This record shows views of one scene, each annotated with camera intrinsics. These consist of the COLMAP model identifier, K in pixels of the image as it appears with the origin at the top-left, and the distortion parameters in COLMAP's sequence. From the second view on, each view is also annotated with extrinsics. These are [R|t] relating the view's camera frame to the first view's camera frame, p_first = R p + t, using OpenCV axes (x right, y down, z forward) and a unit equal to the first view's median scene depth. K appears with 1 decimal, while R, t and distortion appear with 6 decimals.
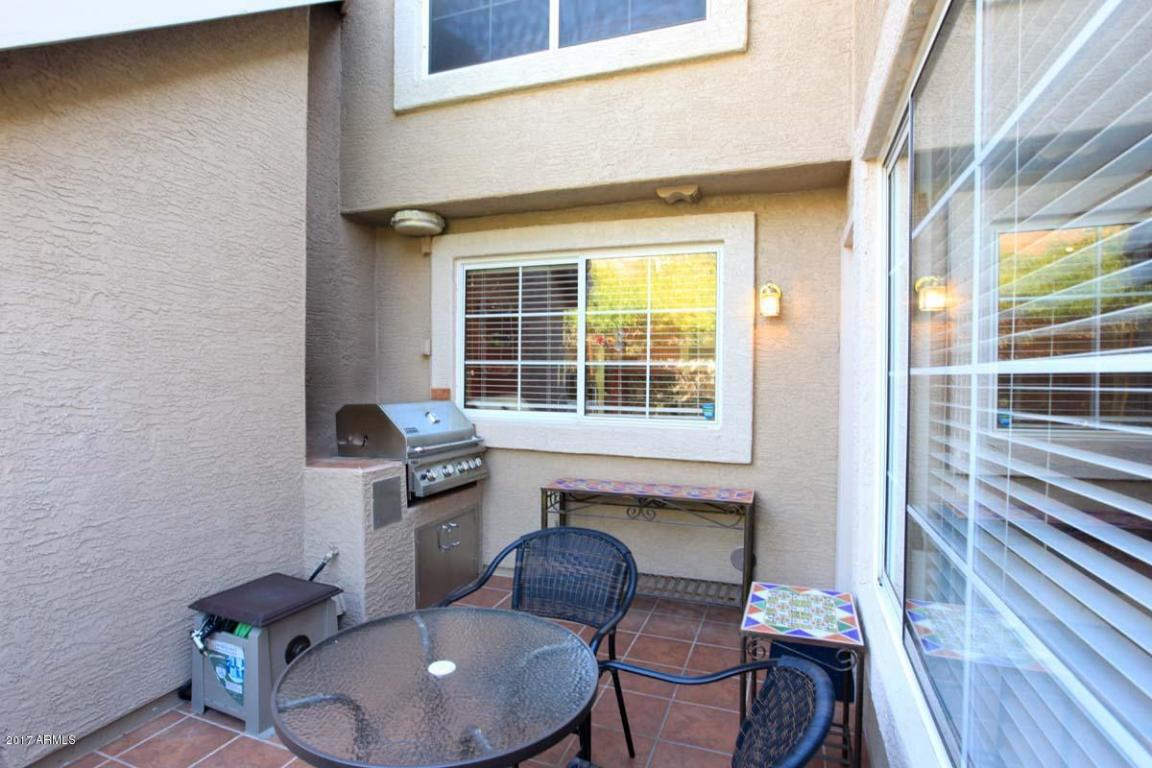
lens RADIAL K [[596.2, 0, 574.0], [0, 596.2, 386.5], [0, 0, 1]] dist [0.002863, -0.002004]
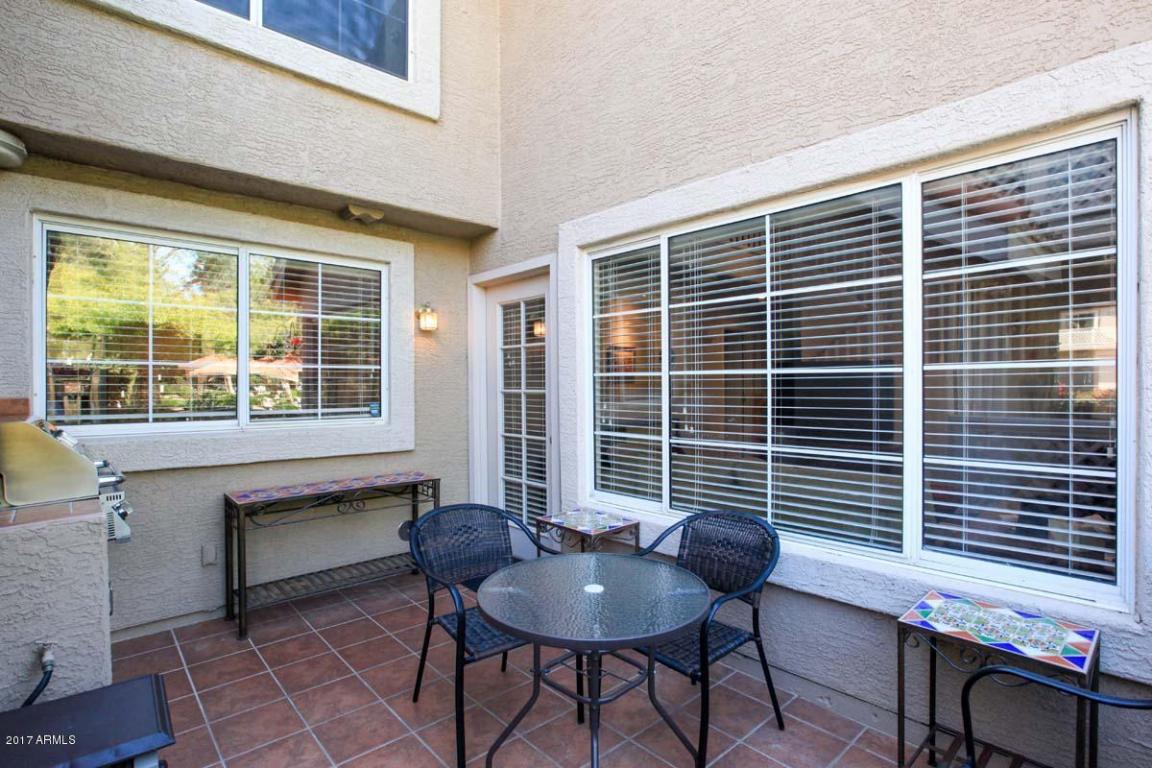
lens RADIAL K [[557.8, 0, 572.8], [0, 557.8, 382.9], [0, 0, 1]] dist [0.005821, 0.001277]
pose [[0.475007, -0.012350, 0.879896, -0.546319], [0.018243, 0.999825, 0.004185, -0.006555], [-0.879793, 0.014064, 0.475149, 0.163117]]
